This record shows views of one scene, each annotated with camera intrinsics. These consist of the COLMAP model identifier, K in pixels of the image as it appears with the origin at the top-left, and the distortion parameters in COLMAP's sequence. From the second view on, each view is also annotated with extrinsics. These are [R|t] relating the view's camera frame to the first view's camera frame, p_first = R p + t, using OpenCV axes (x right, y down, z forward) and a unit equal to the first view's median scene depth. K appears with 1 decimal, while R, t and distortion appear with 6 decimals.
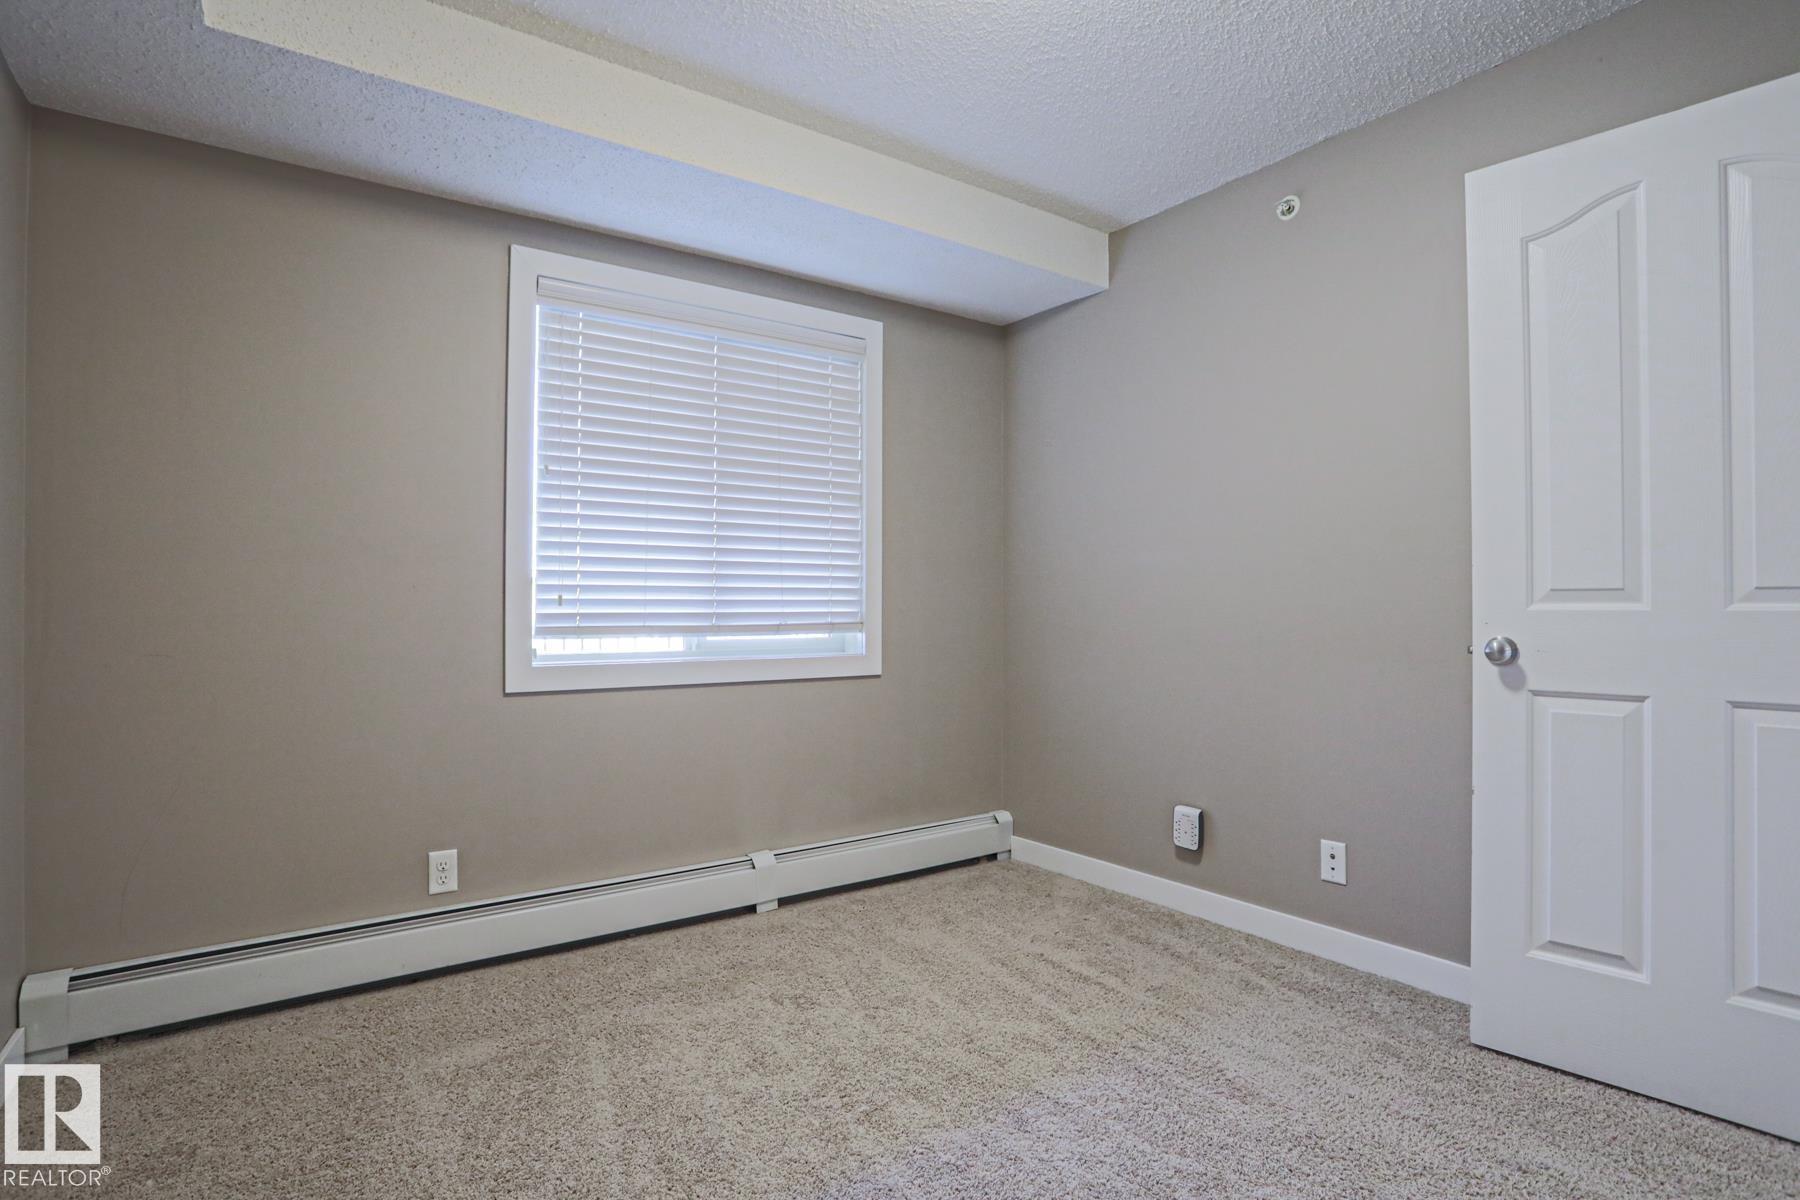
lens RADIAL K [[873.6, 0, 906.1], [0, 873.6, 594.9], [0, 0, 1]] dist [-0.051929, 0.014308]
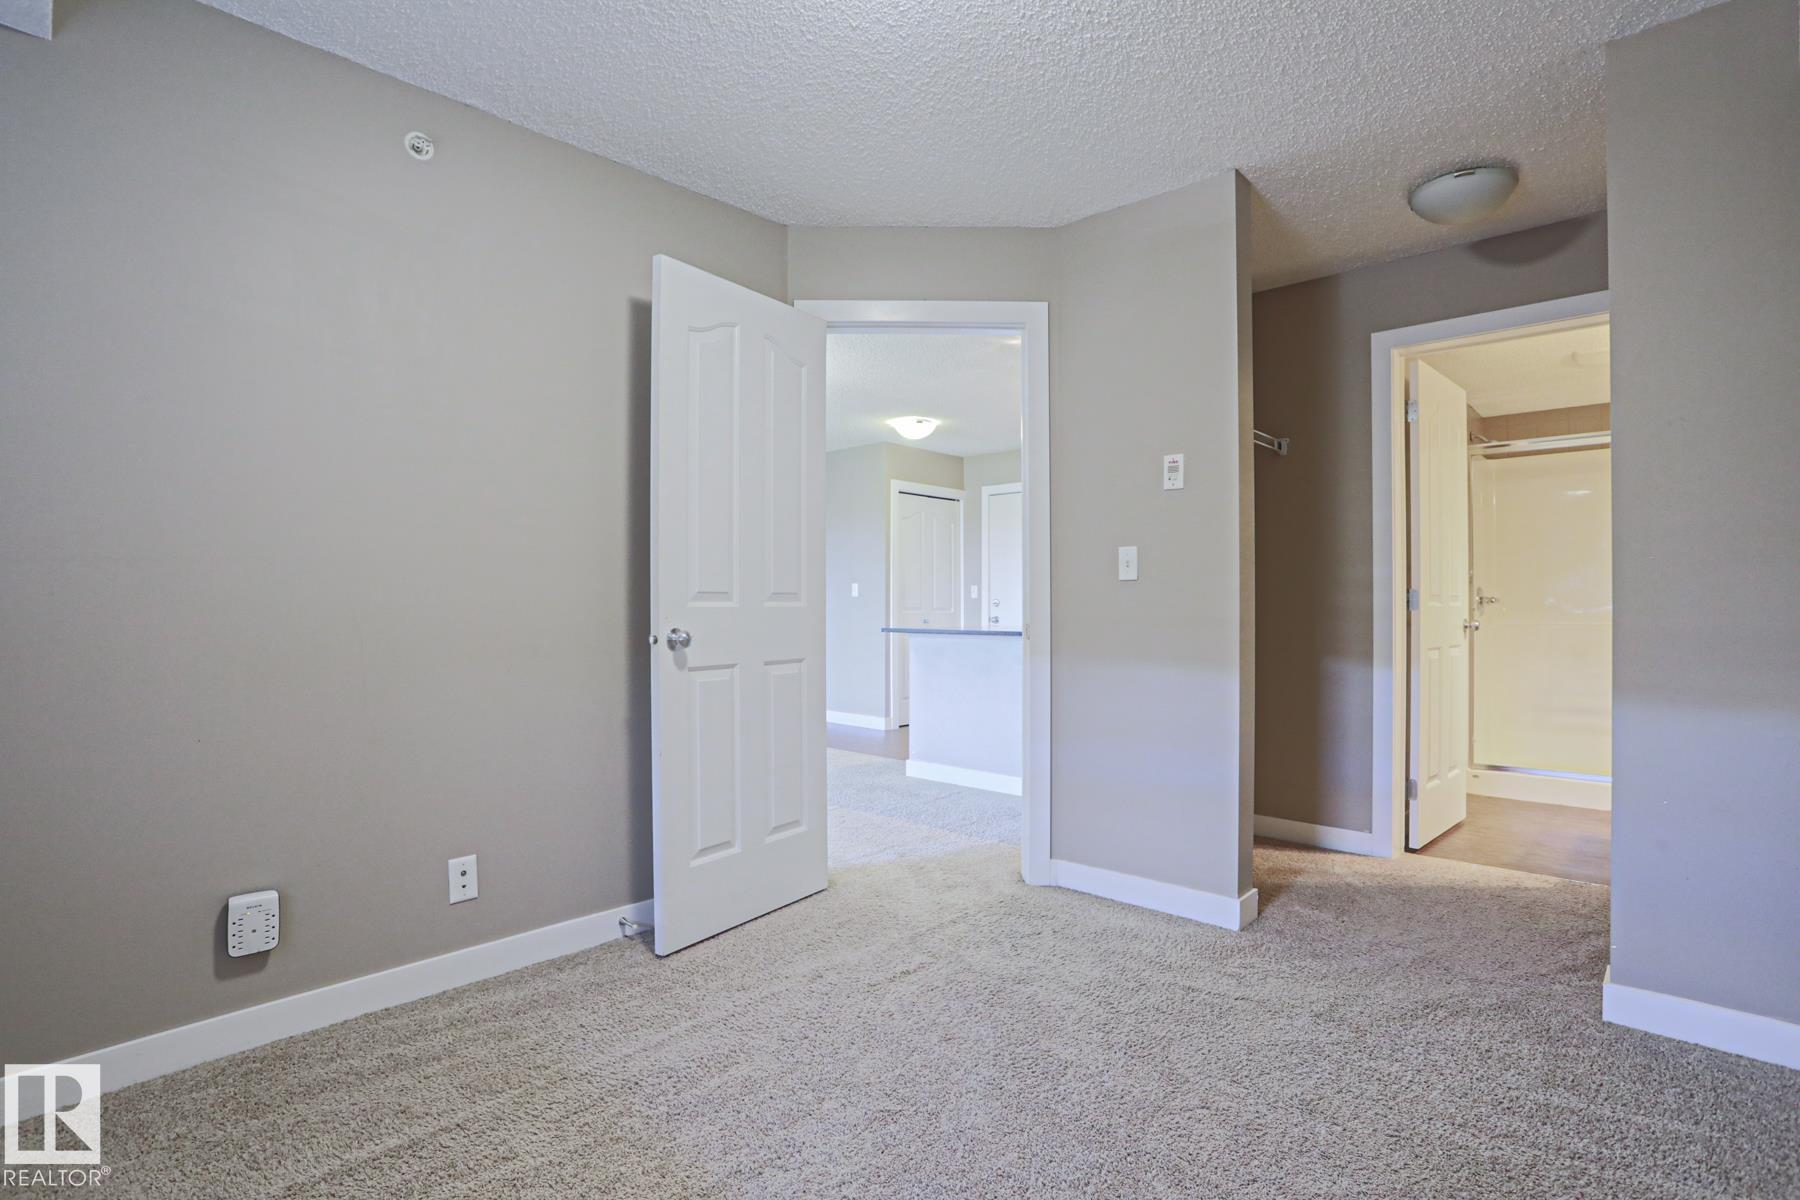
lens RADIAL K [[873.6, 0, 902.3], [0, 873.6, 599.5], [0, 0, 1]] dist [-0.051929, 0.014308]
pose [[-0.199462, 0.010201, 0.979852, -0.560890], [-0.011503, 0.999853, -0.012751, 0.016232], [-0.979838, -0.013814, -0.199316, 0.796054]]
